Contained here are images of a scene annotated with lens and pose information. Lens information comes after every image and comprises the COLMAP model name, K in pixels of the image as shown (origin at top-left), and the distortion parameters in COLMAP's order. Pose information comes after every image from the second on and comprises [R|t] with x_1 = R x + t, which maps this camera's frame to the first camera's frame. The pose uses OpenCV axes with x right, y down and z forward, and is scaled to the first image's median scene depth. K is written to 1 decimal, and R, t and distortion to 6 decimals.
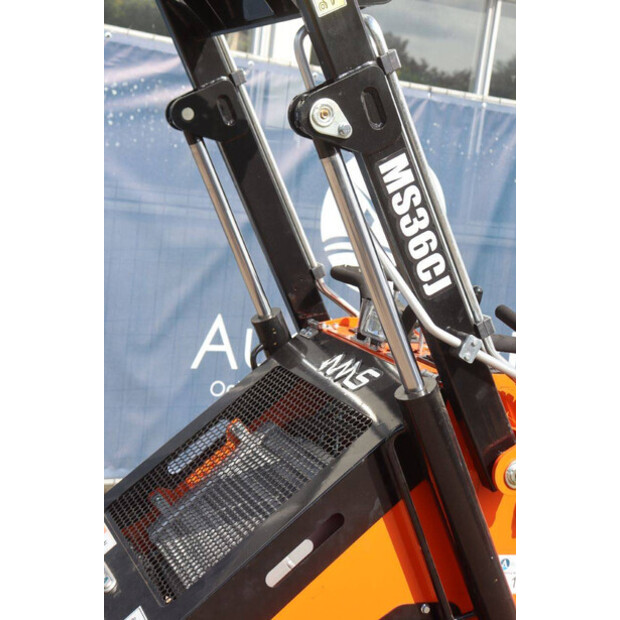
lens RADIAL K [[1024.6, 0, 310.0], [0, 1024.6, 310.0], [0, 0, 1]] dist [0.112131, 0.094434]
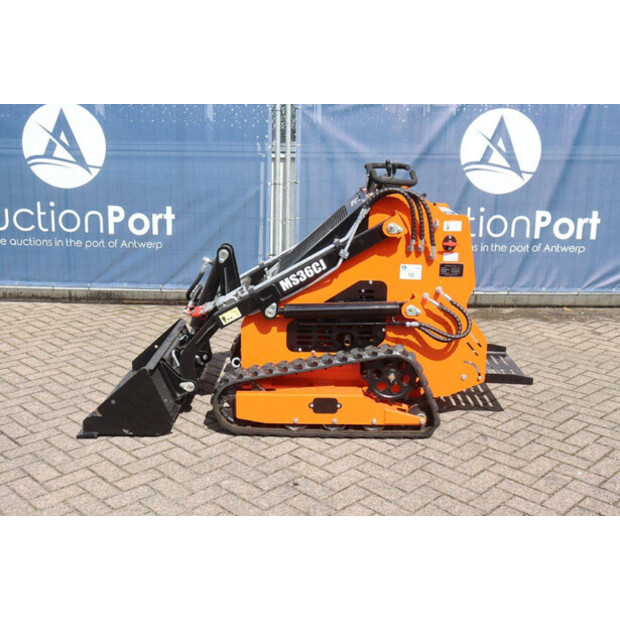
lens RADIAL K [[742.9, 0, 310.0], [0, 742.9, 310.0], [0, 0, 1]] dist [0.003418, 0.052183]
pose [[0.906393, -0.010121, -0.422314, 0.669429], [0.041712, 0.996972, 0.065633, 0.190870], [0.420371, -0.077105, 0.904070, -0.704276]]
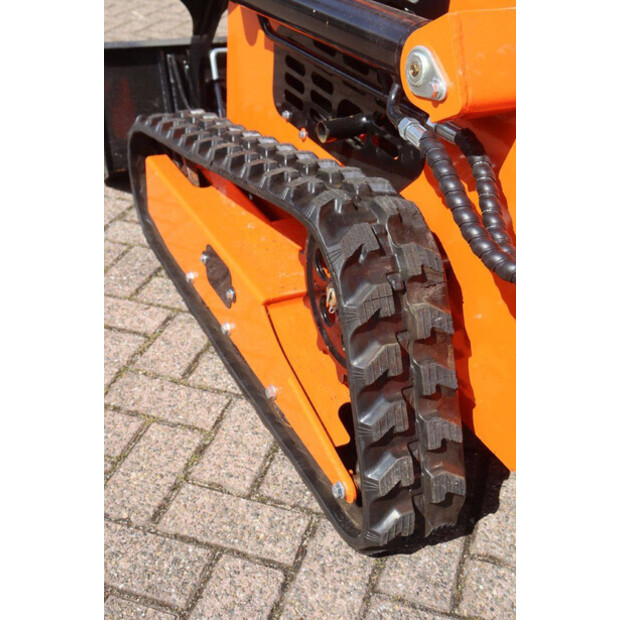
lens RADIAL K [[791.6, 0, 301.5], [0, 791.6, 314.0], [0, 0, 1]] dist [0.014595, 0.087875]
pose [[0.051027, 0.440080, -0.896508, 0.583068], [-0.185734, 0.886198, 0.424447, 0.258787], [0.981274, 0.144854, 0.126958, 0.762465]]
